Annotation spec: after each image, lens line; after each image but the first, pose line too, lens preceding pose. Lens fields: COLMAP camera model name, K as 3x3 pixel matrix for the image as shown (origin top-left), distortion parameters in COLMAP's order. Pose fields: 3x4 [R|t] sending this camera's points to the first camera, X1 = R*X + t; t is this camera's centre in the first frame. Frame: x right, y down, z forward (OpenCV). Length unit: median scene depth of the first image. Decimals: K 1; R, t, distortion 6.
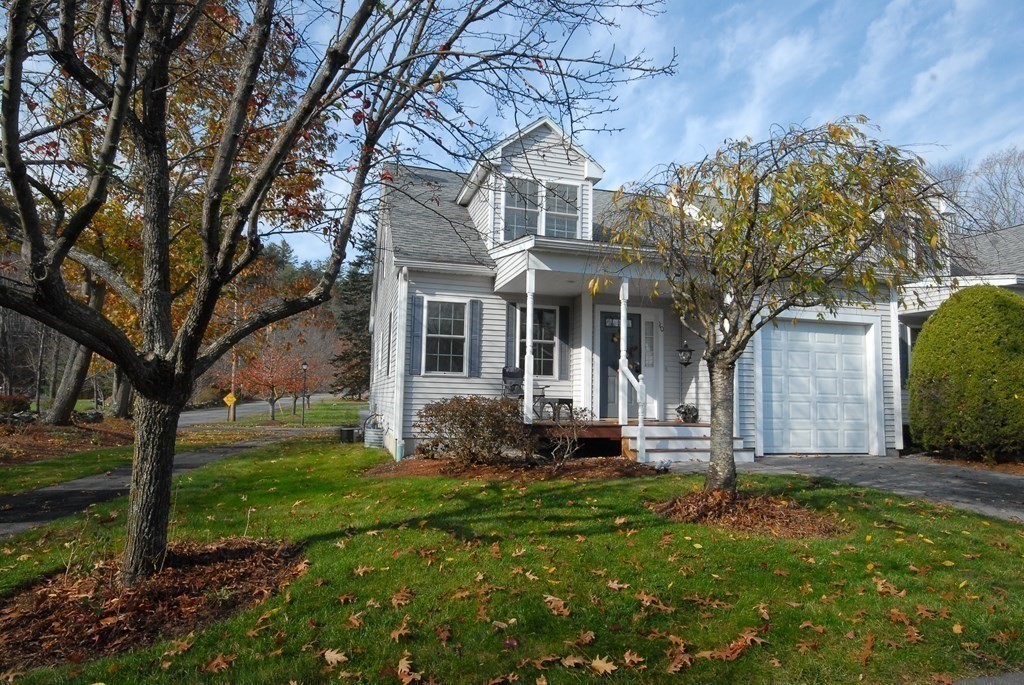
lens RADIAL K [[614.4, 0, 512.0], [0, 614.4, 342.5], [0, 0, 1]] dist [0.004962, 0.002735]
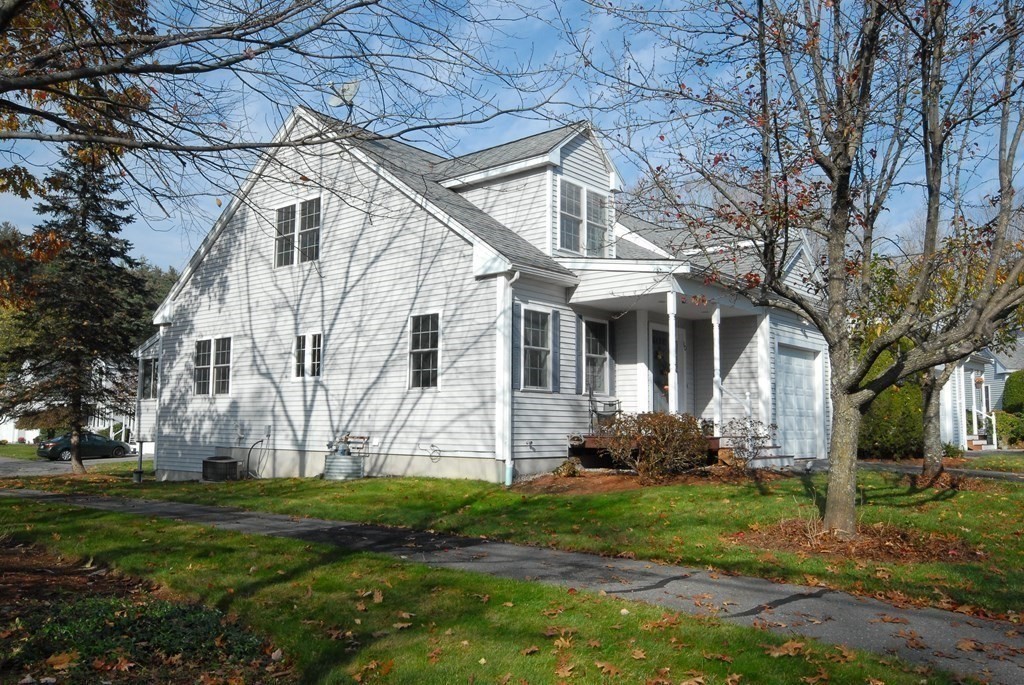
lens RADIAL K [[841.2, 0, 509.1], [0, 841.2, 357.8], [0, 0, 1]] dist [0.001887, 0.000833]
pose [[0.827715, 0.031311, 0.560275, -0.845218], [-0.041790, 0.999109, 0.005902, -0.001362], [-0.559591, -0.028300, 0.828286, -0.029882]]
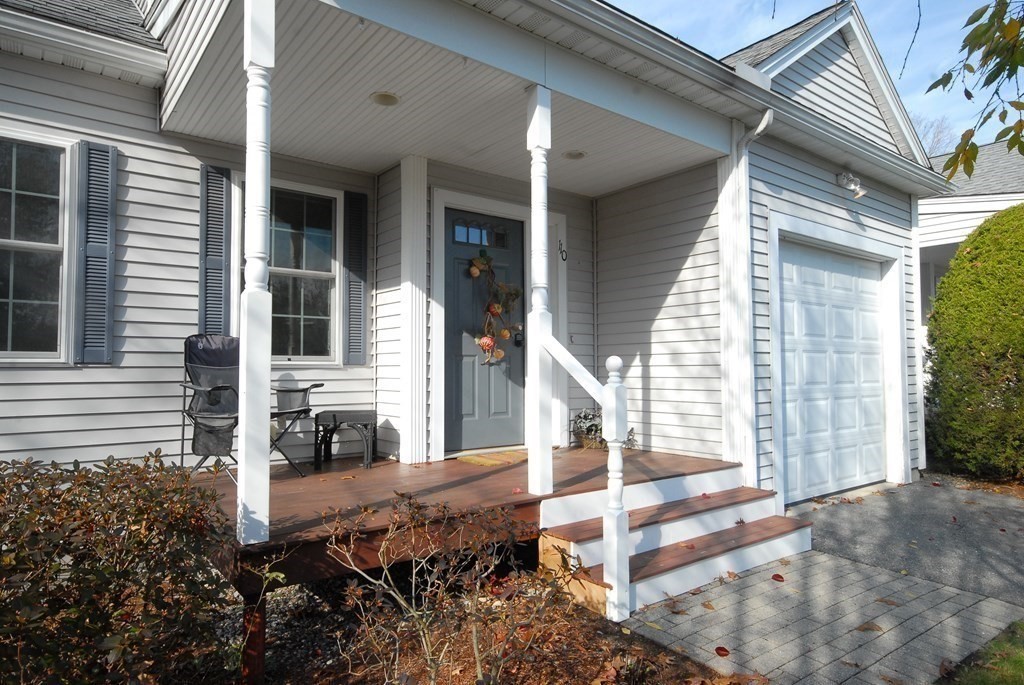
lens RADIAL K [[614.4, 0, 512.0], [0, 614.4, 342.5], [0, 0, 1]] dist [0.004962, 0.002735]
pose [[0.926901, -0.007471, 0.375233, 0.025839], [-0.011959, 0.998706, 0.049425, 0.023341], [-0.375116, -0.050299, 0.925612, 0.585726]]
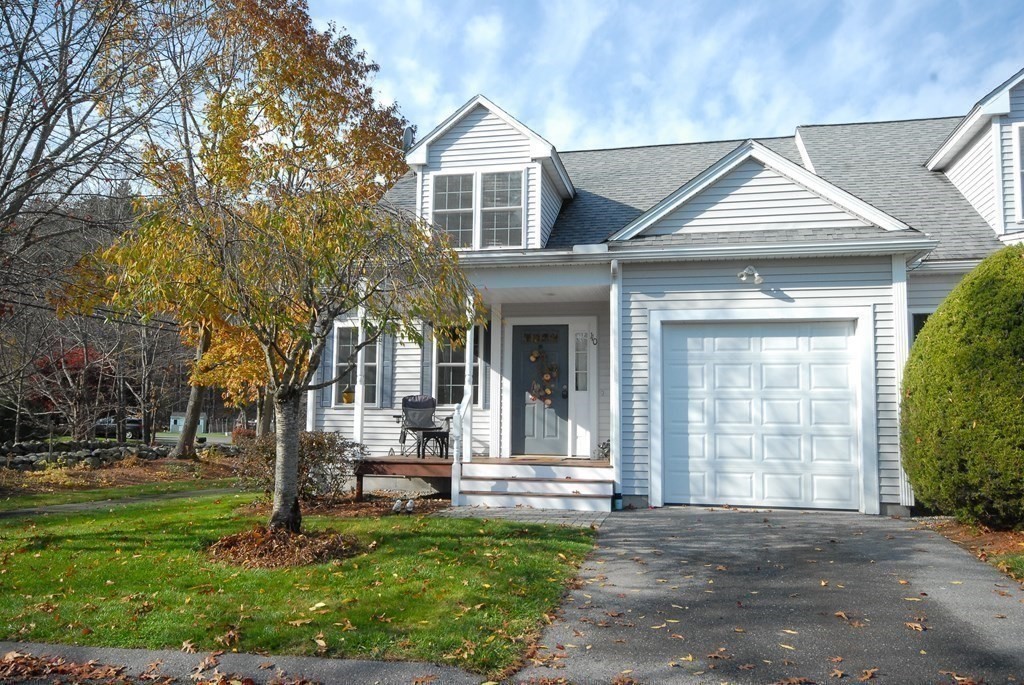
lens RADIAL K [[841.2, 0, 509.1], [0, 841.2, 357.8], [0, 0, 1]] dist [0.001887, 0.000833]
pose [[0.878025, -0.047355, -0.476267, 0.682087], [0.049604, 0.998738, -0.007858, 0.001027], [0.476038, -0.016726, 0.879266, 0.005984]]
